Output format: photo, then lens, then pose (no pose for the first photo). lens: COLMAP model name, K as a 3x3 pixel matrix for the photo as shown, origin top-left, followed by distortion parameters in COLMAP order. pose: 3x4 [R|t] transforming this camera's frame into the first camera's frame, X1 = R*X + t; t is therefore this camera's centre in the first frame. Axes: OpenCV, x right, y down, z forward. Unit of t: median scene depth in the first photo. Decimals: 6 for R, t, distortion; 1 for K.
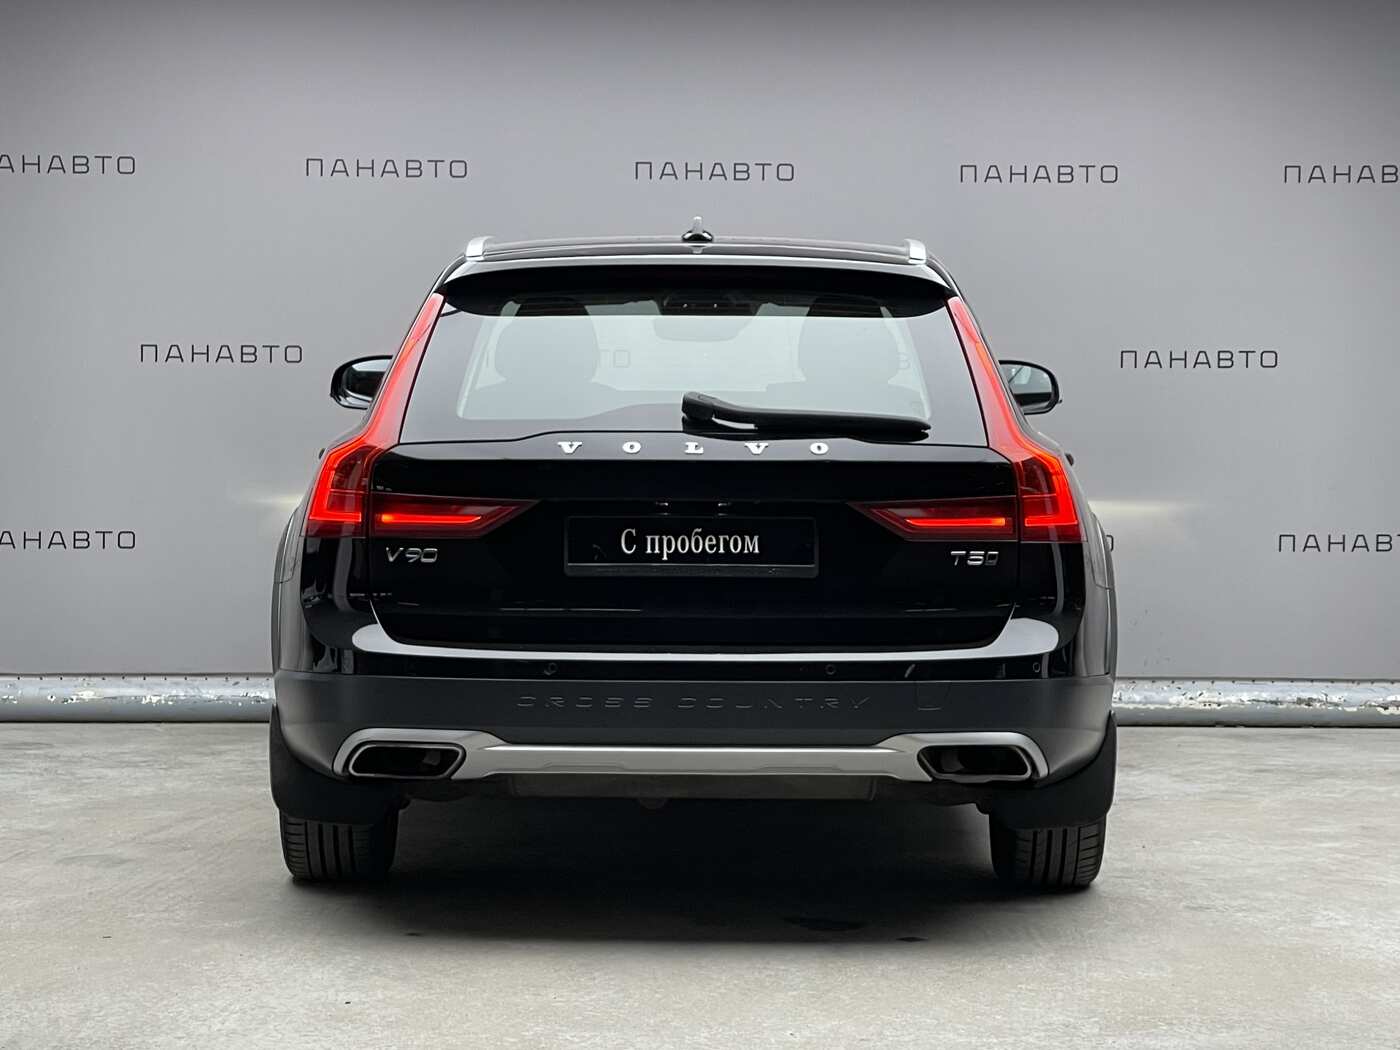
lens RADIAL K [[3847.0, 0, 700.0], [0, 3847.0, 525.0], [0, 0, 1]] dist [0.547158, 0.011076]
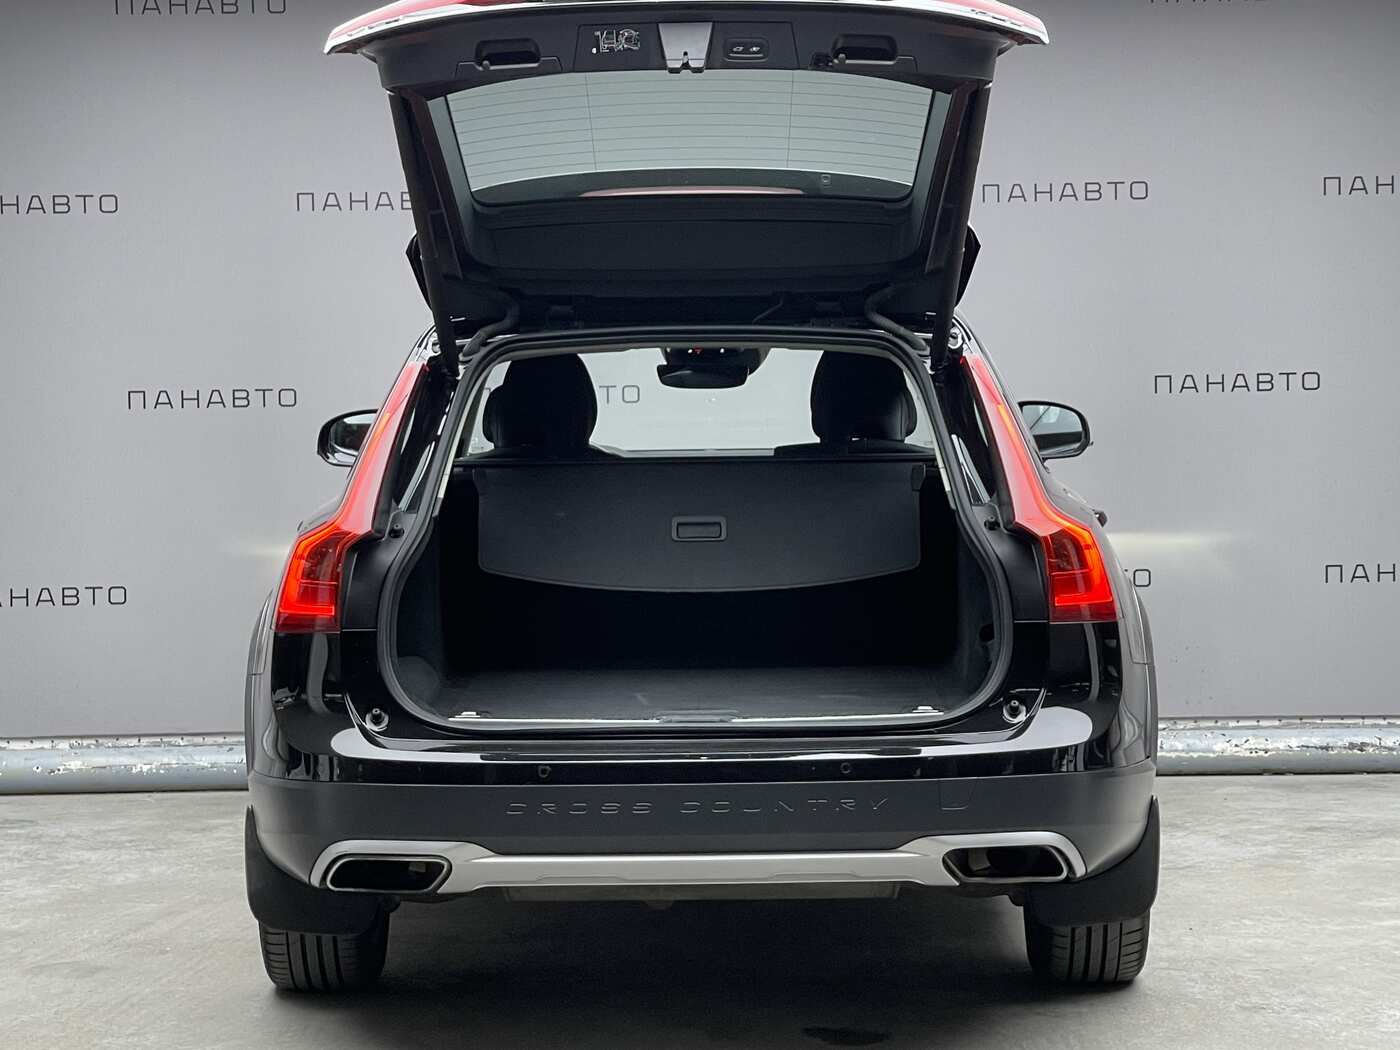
lens RADIAL K [[3717.6, 0, 700.0], [0, 3717.6, 525.0], [0, 0, 1]] dist [0.483798, 0.602190]
pose [[0.999712, -0.019991, -0.013266, 0.010722], [0.020174, 0.999701, 0.013844, -0.029848], [0.012986, -0.014108, 0.999816, 0.099167]]
